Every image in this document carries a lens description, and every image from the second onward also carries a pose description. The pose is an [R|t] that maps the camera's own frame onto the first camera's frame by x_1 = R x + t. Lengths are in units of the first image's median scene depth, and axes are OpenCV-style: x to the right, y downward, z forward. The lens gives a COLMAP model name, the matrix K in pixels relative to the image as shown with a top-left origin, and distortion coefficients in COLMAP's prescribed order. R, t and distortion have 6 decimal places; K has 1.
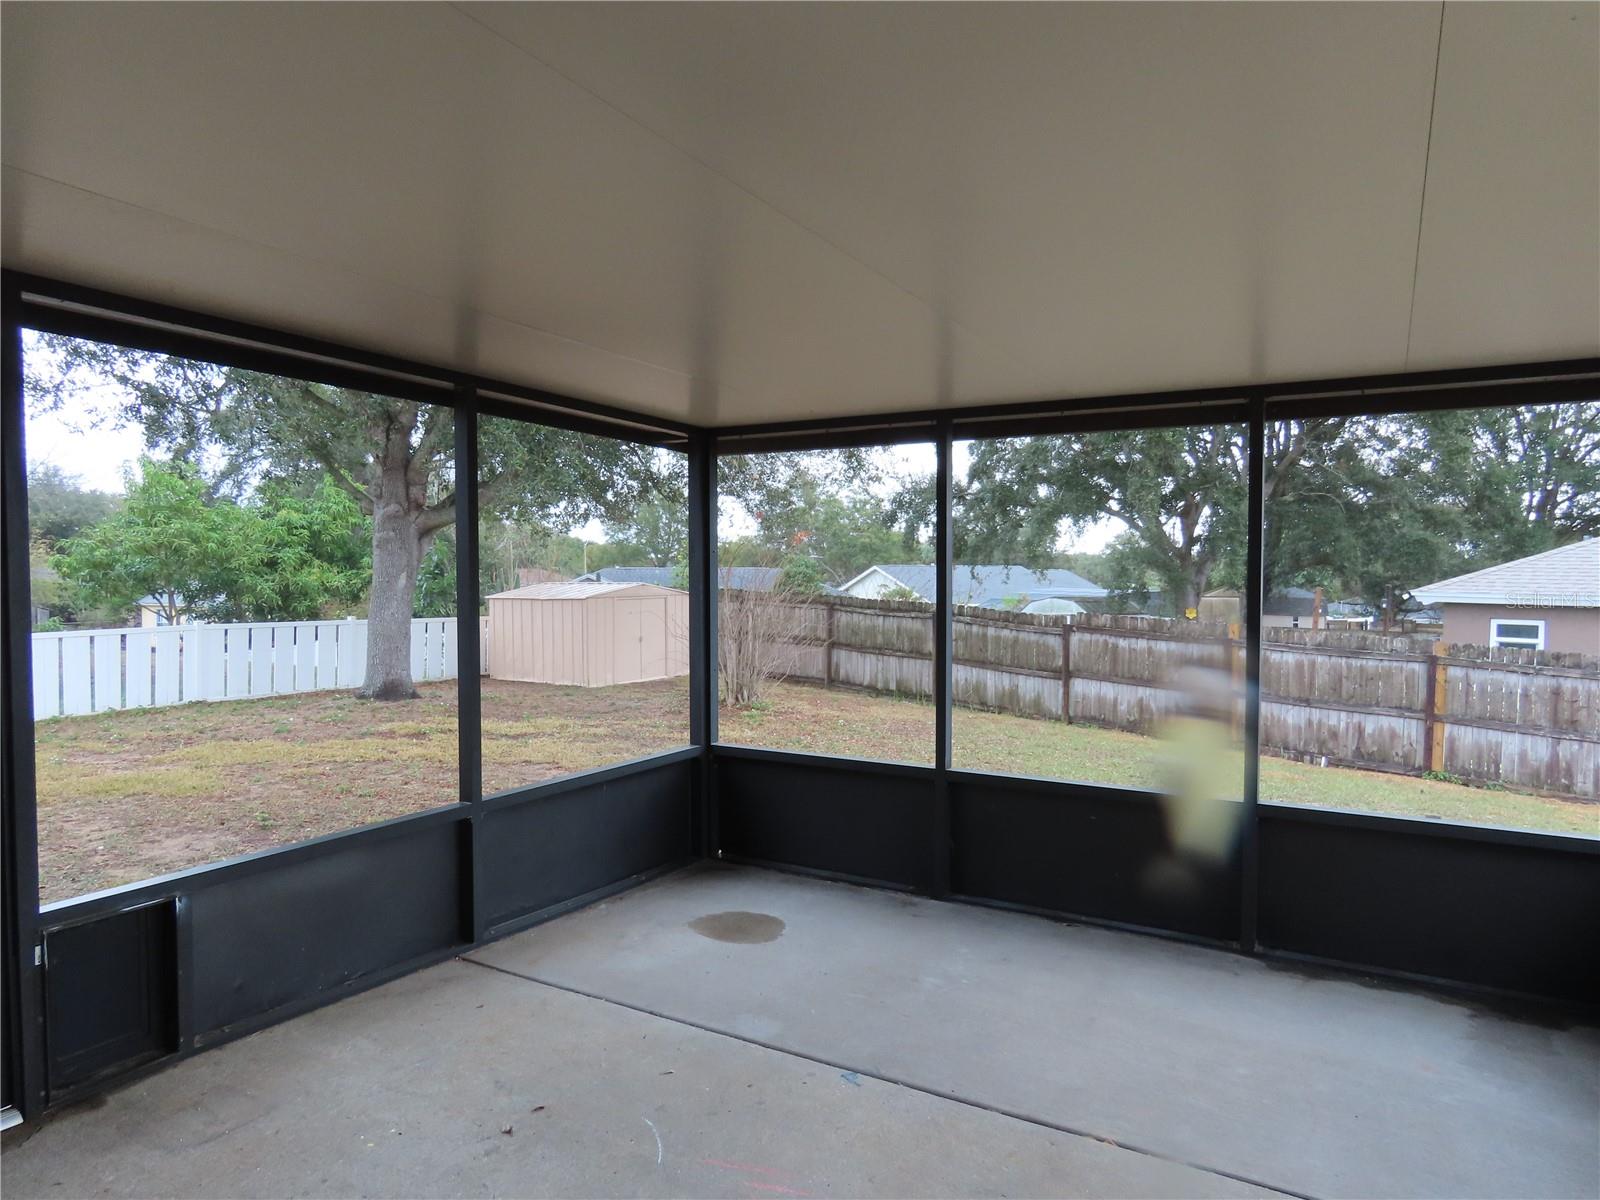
lens RADIAL K [[1007.7, 0, 803.6], [0, 1007.7, 596.5], [0, 0, 1]] dist [-0.007823, 0.000026]
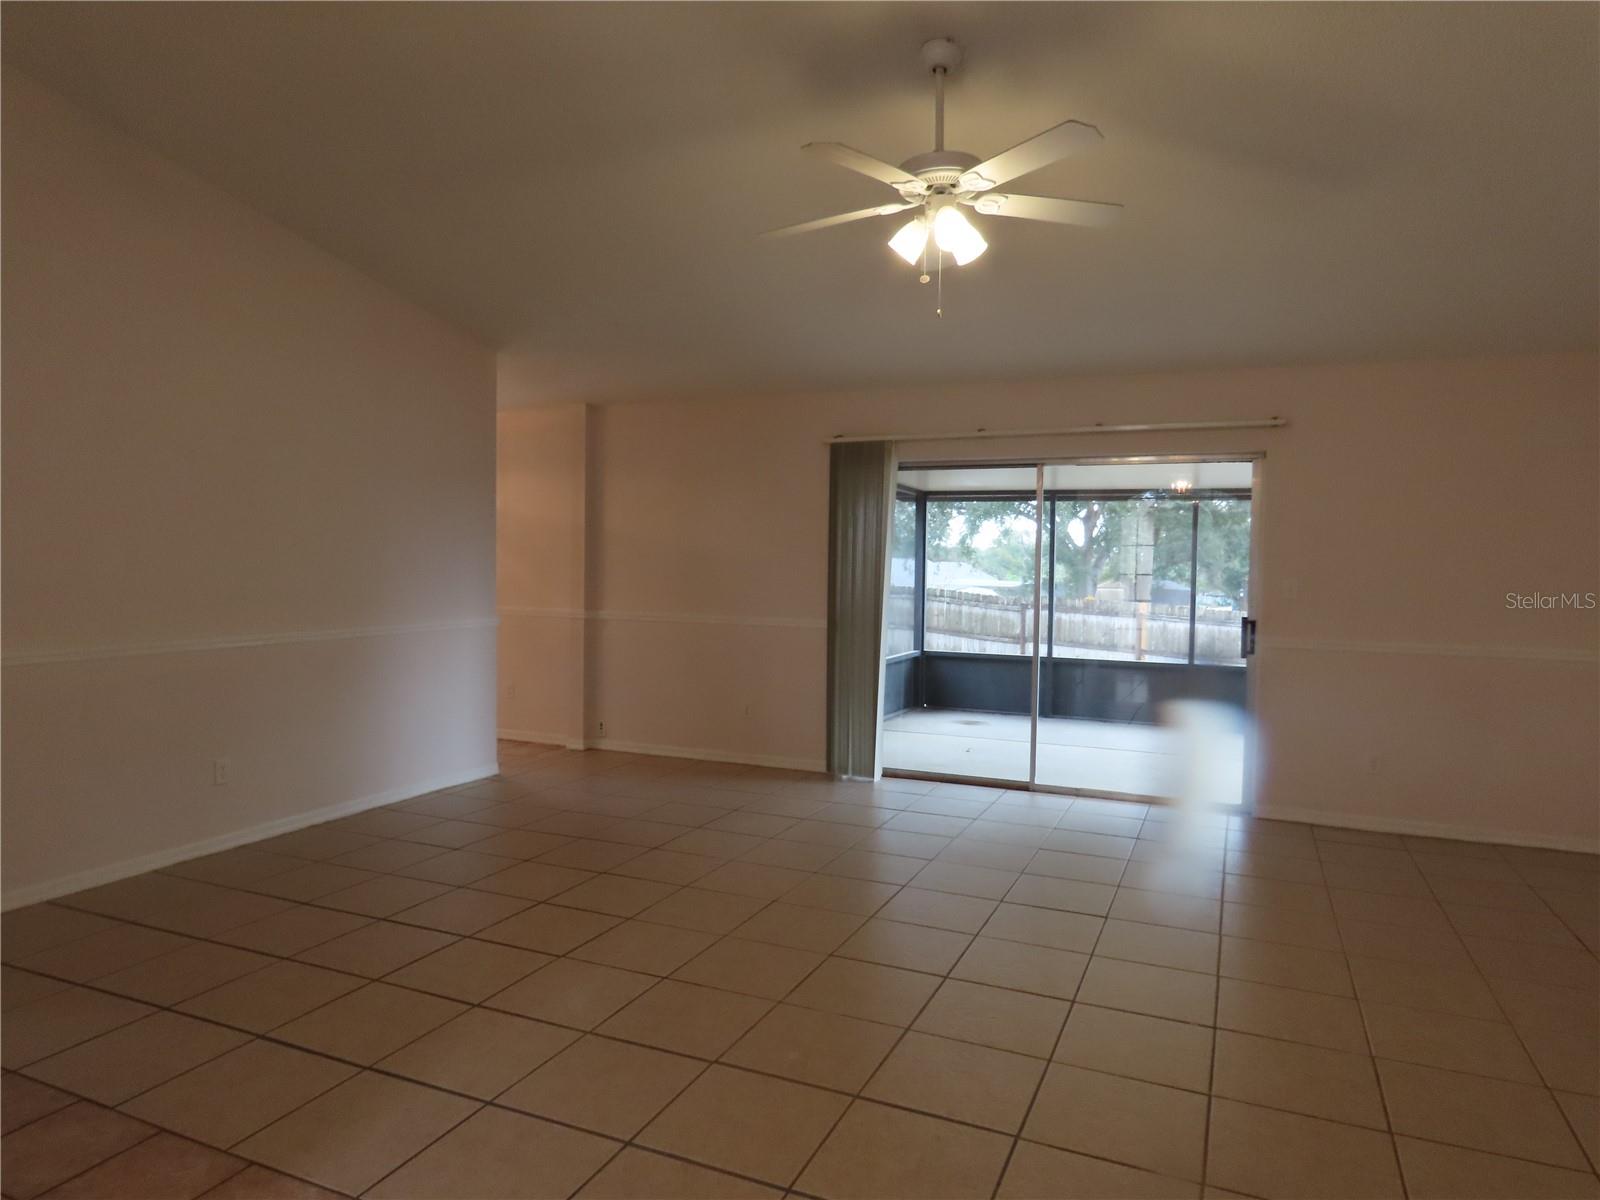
lens RADIAL K [[1007.7, 0, 803.6], [0, 1007.7, 596.5], [0, 0, 1]] dist [-0.007823, 0.000026]
pose [[0.993398, 0.007956, 0.114443, -0.171098], [-0.009068, 0.999917, 0.009203, 0.007332], [-0.114361, -0.010180, 0.993387, -0.291094]]
